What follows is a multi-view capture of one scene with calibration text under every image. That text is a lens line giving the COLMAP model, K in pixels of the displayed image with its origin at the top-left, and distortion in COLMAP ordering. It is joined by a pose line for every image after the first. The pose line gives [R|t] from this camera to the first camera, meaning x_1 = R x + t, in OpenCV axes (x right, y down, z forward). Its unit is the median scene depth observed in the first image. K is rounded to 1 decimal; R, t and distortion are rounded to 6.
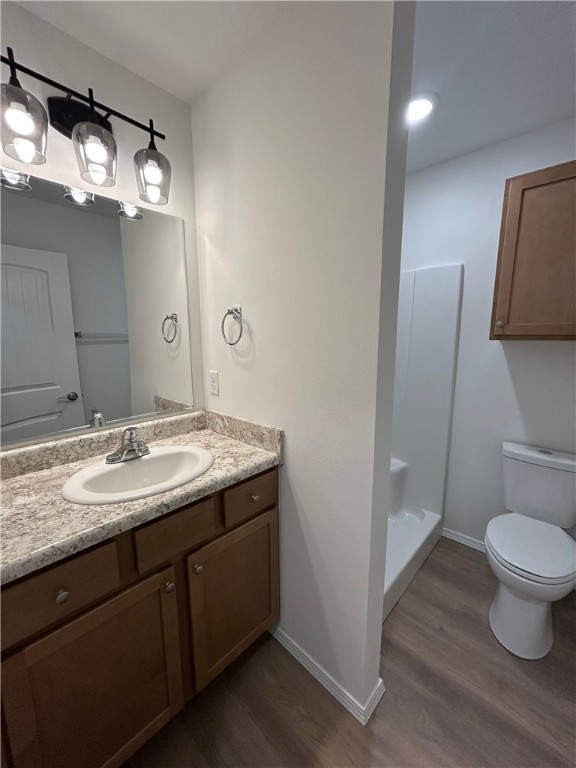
lens RADIAL K [[309.2, 0, 287.8], [0, 309.2, 384.1], [0, 0, 1]] dist [0.000821, 0.000039]
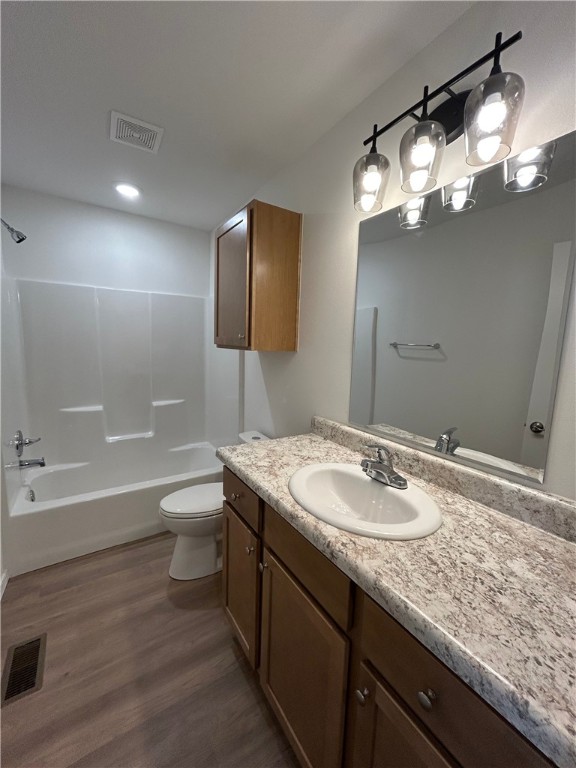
lens RADIAL K [[309.2, 0, 287.6], [0, 309.2, 383.1], [0, 0, 1]] dist [0.000821, 0.000039]
pose [[-0.236876, 0.122035, -0.963845, -0.059761], [-0.186764, 0.967857, 0.168443, -0.081541], [0.953420, 0.219912, -0.206470, 0.556390]]
